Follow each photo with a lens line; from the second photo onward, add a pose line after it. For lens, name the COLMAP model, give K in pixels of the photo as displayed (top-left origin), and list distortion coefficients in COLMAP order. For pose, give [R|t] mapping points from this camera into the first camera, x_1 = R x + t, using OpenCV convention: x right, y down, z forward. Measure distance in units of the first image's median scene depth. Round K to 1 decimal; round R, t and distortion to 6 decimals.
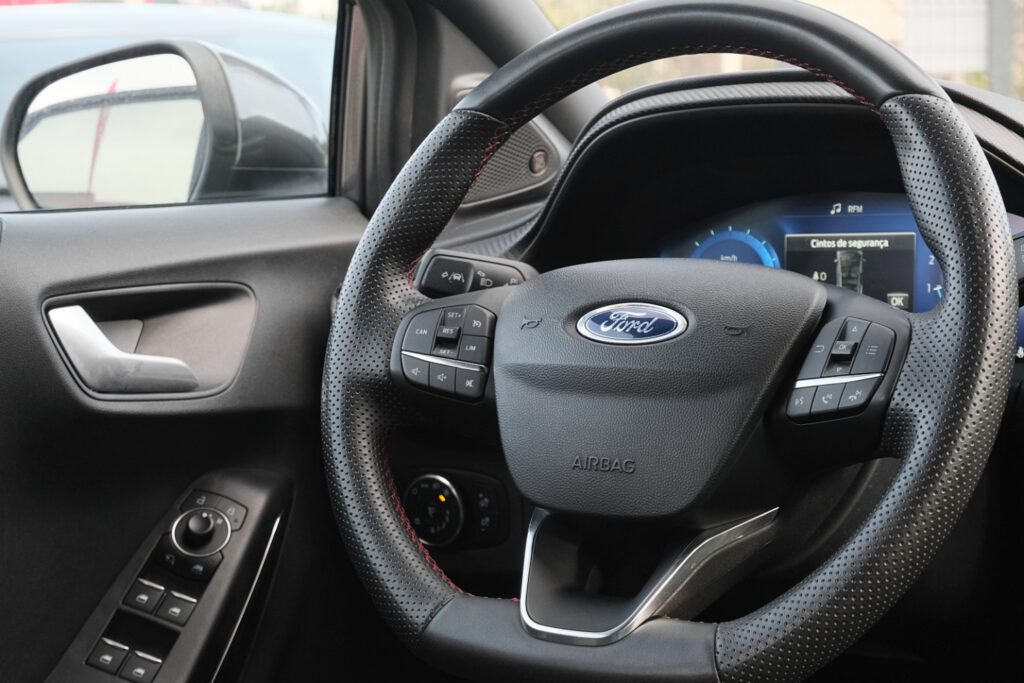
lens RADIAL K [[2017.1, 0, 514.6], [0, 2017.1, 334.6], [0, 0, 1]] dist [-0.110644, 0.000000]
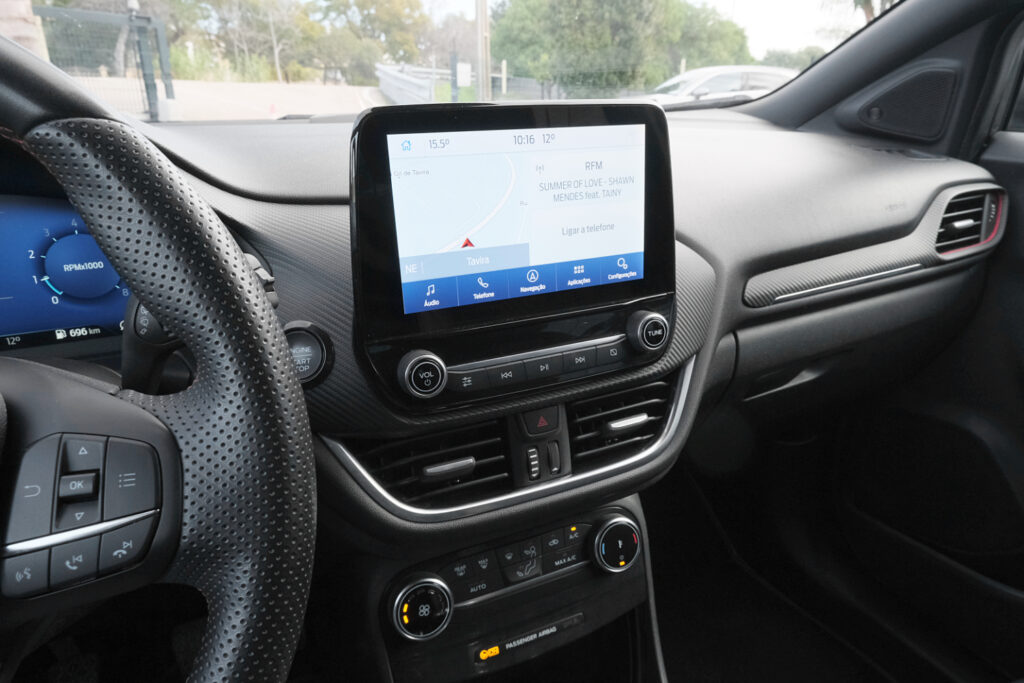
lens RADIAL K [[641.6, 0, 513.0], [0, 641.6, 335.7], [0, 0, 1]] dist [-0.008973, 0.001235]
pose [[0.547534, -0.269803, 0.792094, 0.072538], [0.049799, 0.955422, 0.291012, -0.095212], [-0.835301, -0.119893, 0.536562, 0.673581]]
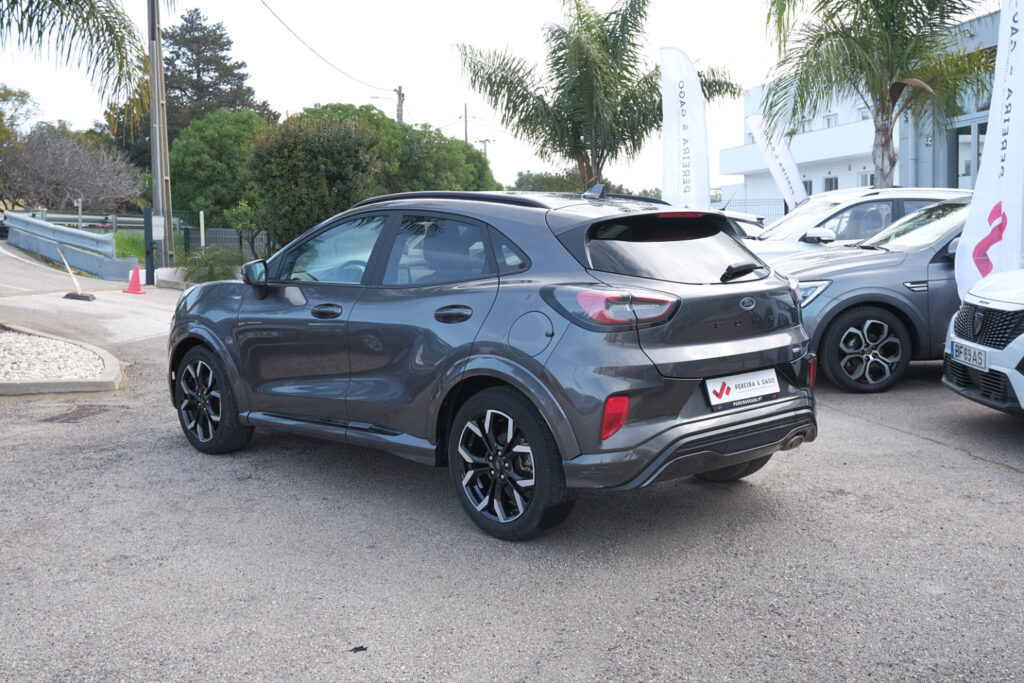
lens RADIAL K [[1142.1, 0, 511.0], [0, 1142.1, 344.6], [0, 0, 1]] dist [-0.018302, 0.000000]
pose [[0.246068, -0.076321, 0.966243, -5.166065], [0.085598, 0.994711, 0.056771, -0.037558], [-0.965465, 0.068739, 0.251300, -1.137402]]
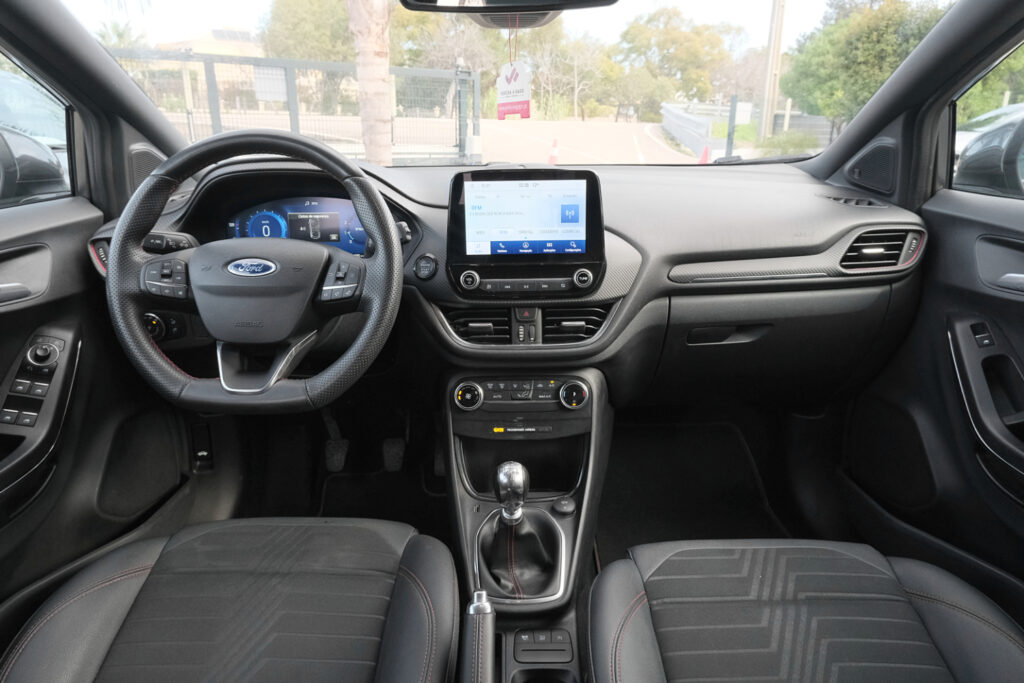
lens RADIAL K [[641.6, 0, 511.8], [0, 641.6, 335.1], [0, 0, 1]] dist [-0.008973, 0.001235]
pose [[0.845504, -0.138255, 0.515761, -0.090803], [0.019159, 0.973132, 0.229451, -0.097575], [-0.533626, -0.184120, 0.825435, 0.126741]]
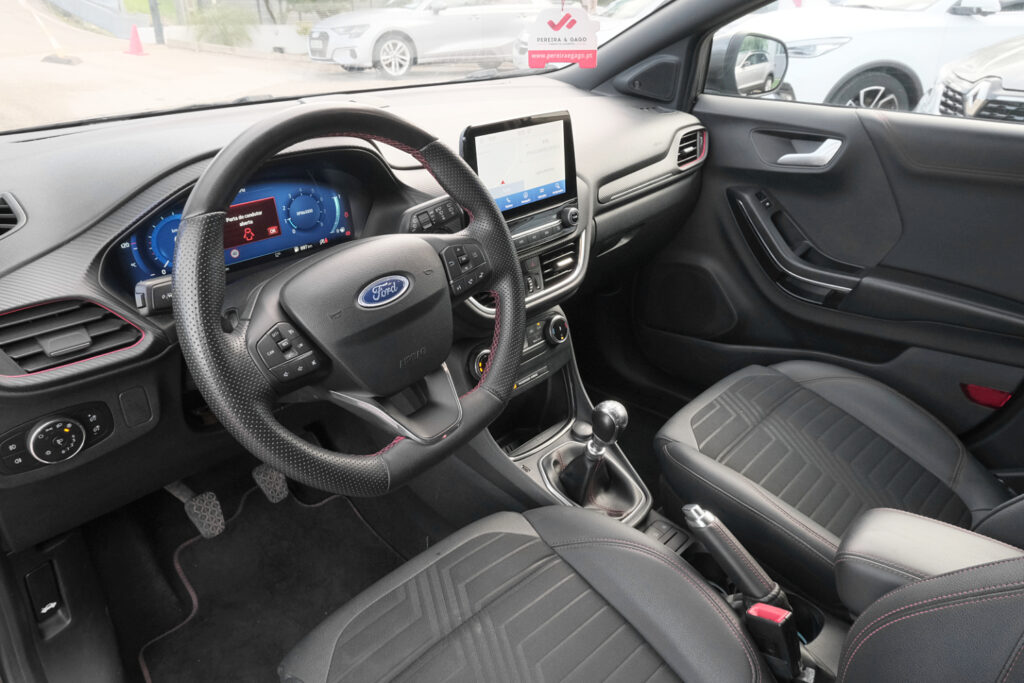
lens RADIAL K [[694.4, 0, 513.6], [0, 694.4, 340.0], [0, 0, 1]] dist [-0.008325, 0.016152]
pose [[0.193621, -0.408898, 0.891804, -0.517764], [0.065655, 0.912368, 0.404072, -0.216269], [-0.978877, -0.019686, 0.203500, 0.703565]]
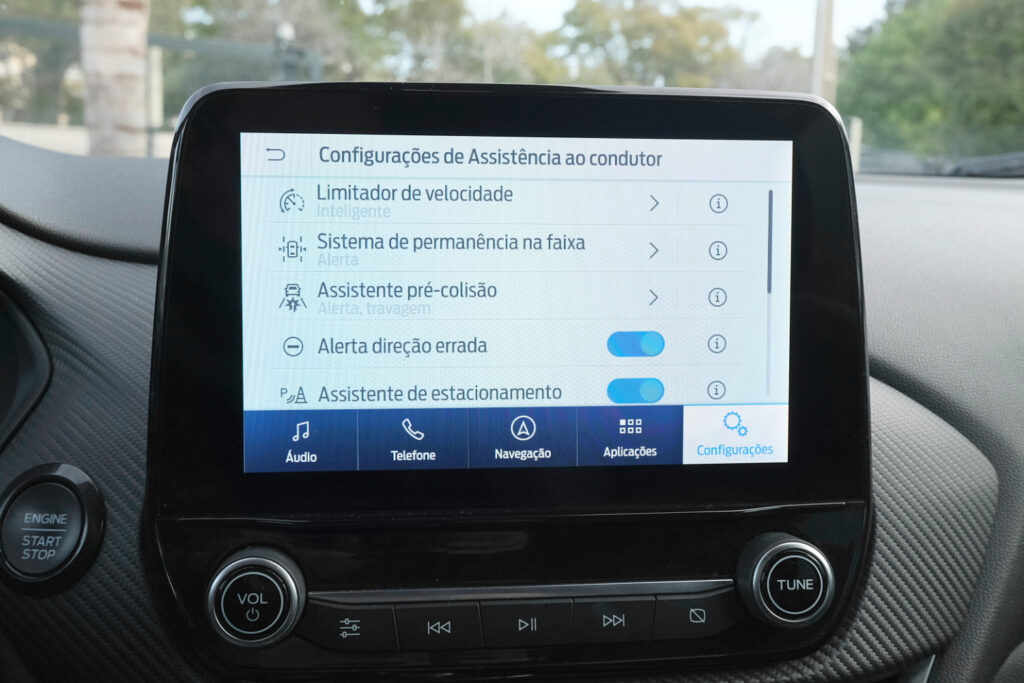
lens RADIAL K [[1142.1, 0, 509.7], [0, 1142.1, 331.6], [0, 0, 1]] dist [-0.018302, 0.000000]
pose [[0.777200, -0.043056, 0.627779, 0.188067], [0.002575, 0.997866, 0.065250, -0.065295], [-0.629248, -0.049095, 0.775652, 0.618061]]
